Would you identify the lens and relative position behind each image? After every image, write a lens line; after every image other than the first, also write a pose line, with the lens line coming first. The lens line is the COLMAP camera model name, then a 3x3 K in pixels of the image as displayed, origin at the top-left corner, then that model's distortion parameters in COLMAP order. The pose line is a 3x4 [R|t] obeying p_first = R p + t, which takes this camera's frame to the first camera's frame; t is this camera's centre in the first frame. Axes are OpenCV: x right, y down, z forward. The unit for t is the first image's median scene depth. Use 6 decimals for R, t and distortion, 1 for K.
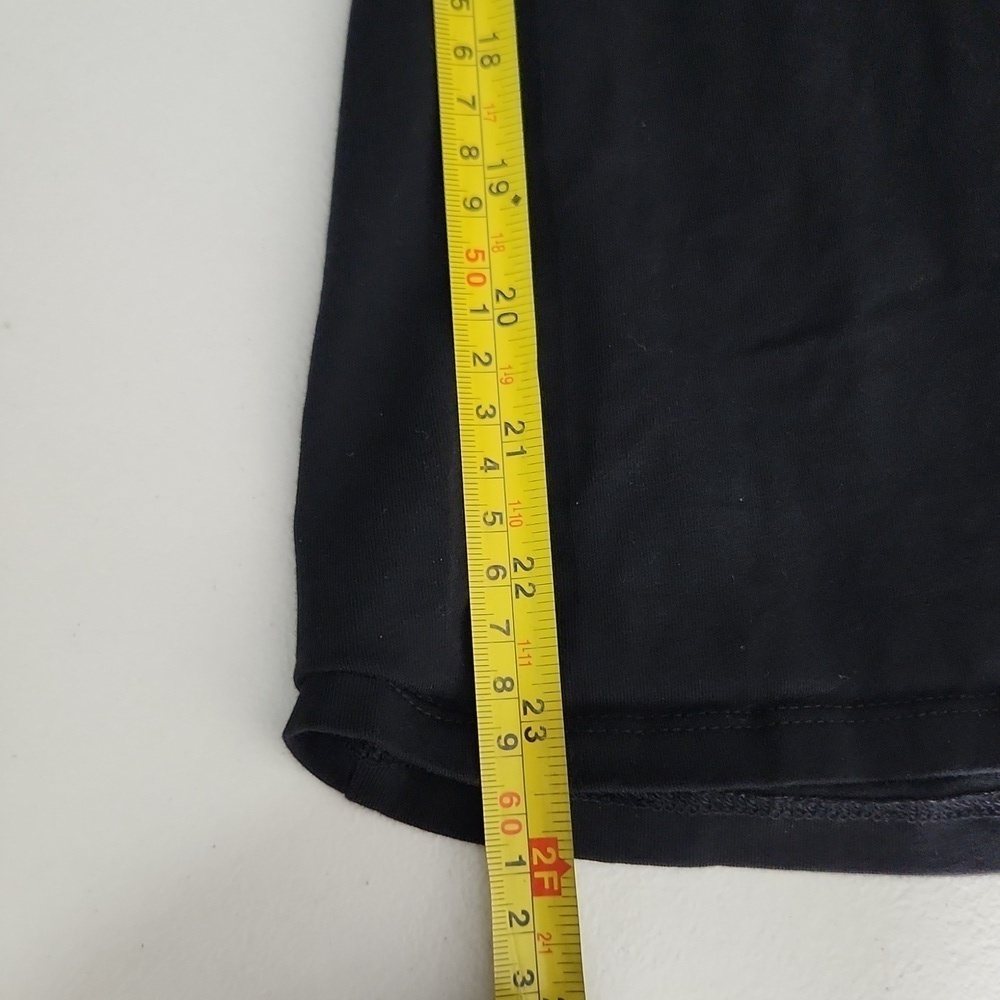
lens RADIAL K [[1659.3, 0, 500.0], [0, 1659.3, 500.0], [0, 0, 1]] dist [-0.010486, -0.049657]
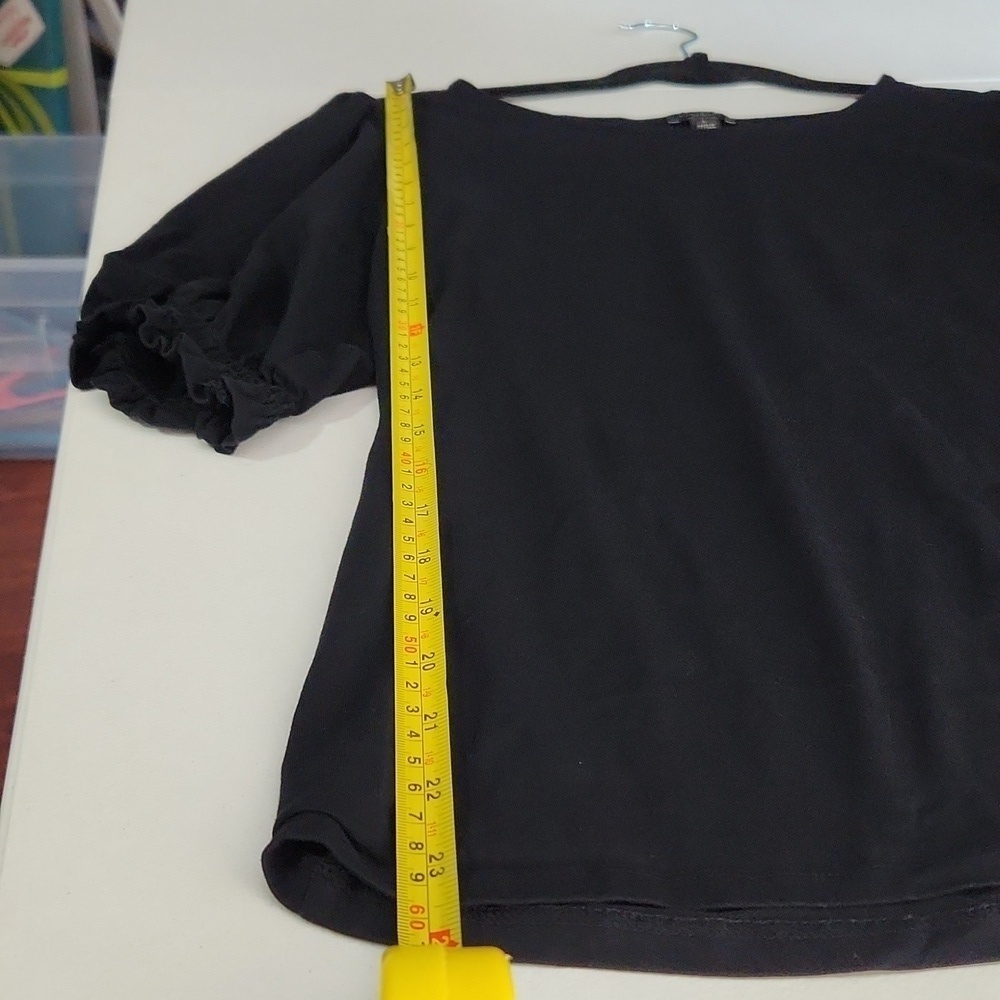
lens RADIAL K [[1659.3, 0, 500.0], [0, 1659.3, 500.0], [0, 0, 1]] dist [-0.010486, -0.049657]
pose [[0.999896, 0.013836, 0.004169, 0.064859], [-0.006086, 0.664870, -0.746934, 0.989612], [-0.013106, 0.746831, 0.664885, -0.190867]]
